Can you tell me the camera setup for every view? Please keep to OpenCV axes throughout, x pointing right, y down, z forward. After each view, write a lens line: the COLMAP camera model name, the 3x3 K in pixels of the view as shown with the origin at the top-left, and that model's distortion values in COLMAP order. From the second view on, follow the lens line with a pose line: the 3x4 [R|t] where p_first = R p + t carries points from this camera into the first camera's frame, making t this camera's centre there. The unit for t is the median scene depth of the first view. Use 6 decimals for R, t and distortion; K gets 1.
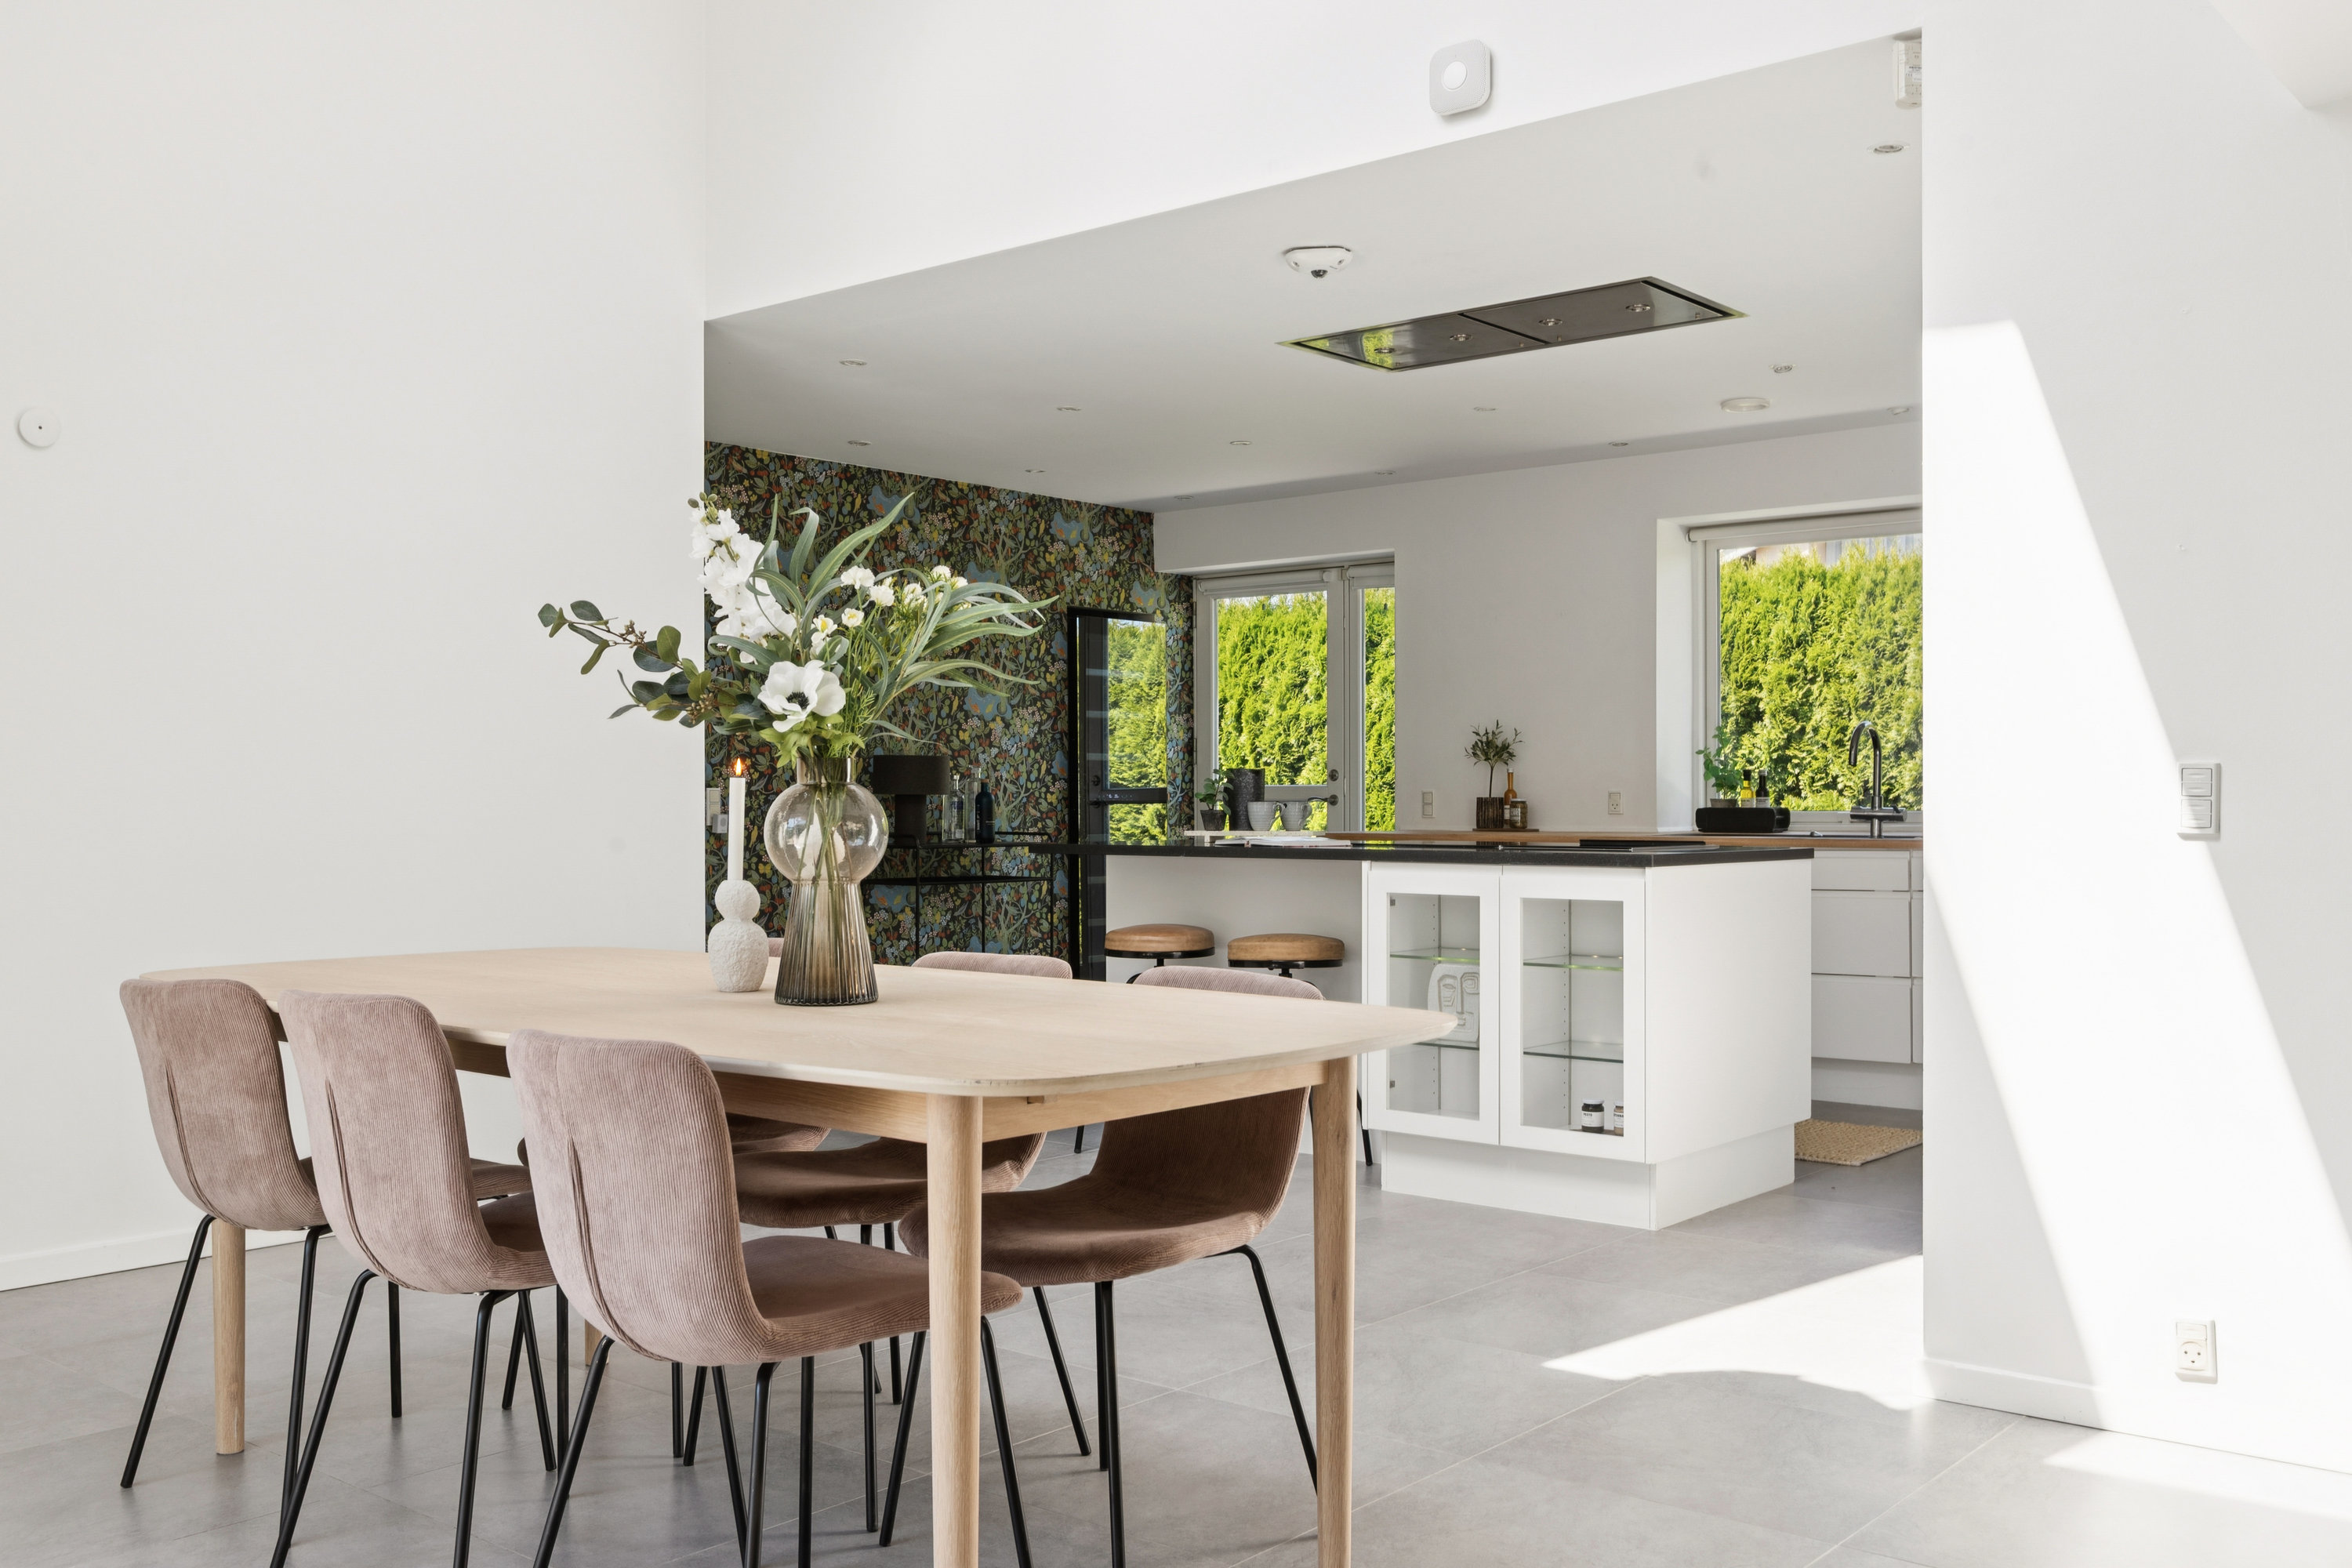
lens RADIAL K [[1994.6, 0, 1169.3], [0, 1994.6, 790.2], [0, 0, 1]] dist [-0.000841, 0.000183]
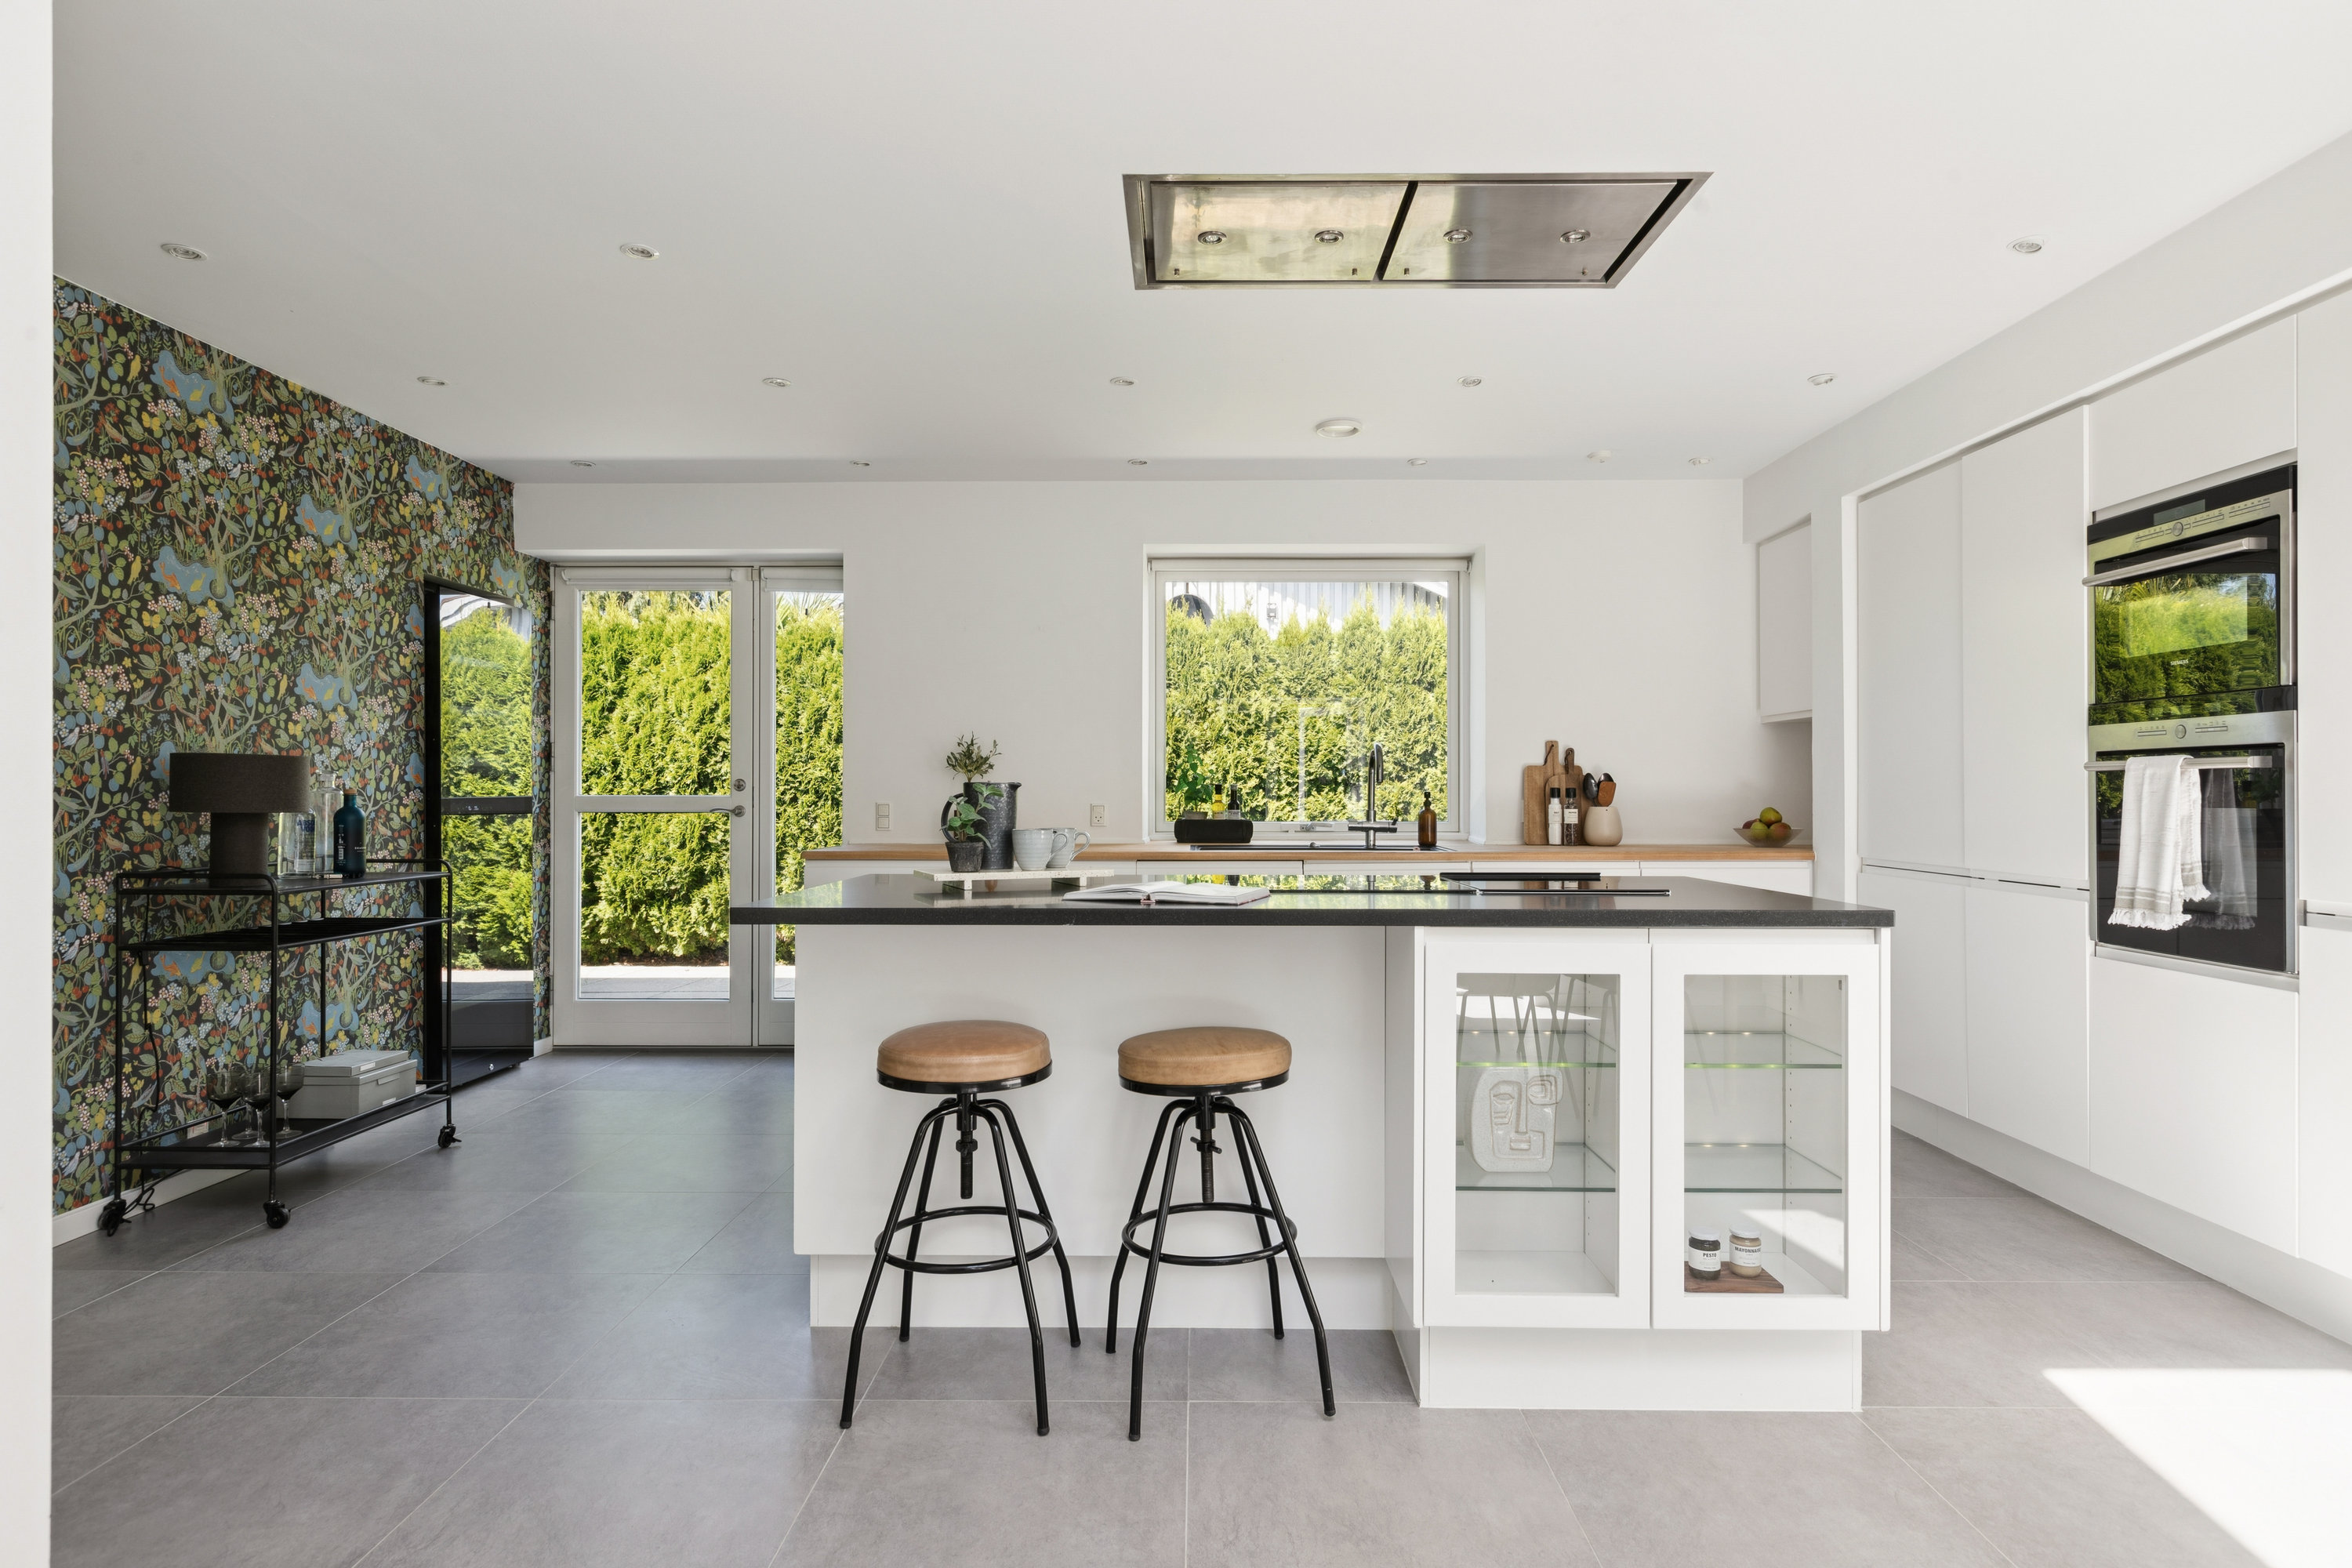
lens RADIAL K [[1252.0, 0, 1170.8], [0, 1252.0, 785.0], [0, 0, 1]] dist [-0.000668, 0.003225]
pose [[0.779811, 0.006625, 0.625980, -0.145230], [-0.003936, 0.999976, -0.005681, -0.005780], [-0.626003, 0.001967, 0.779818, 0.456820]]
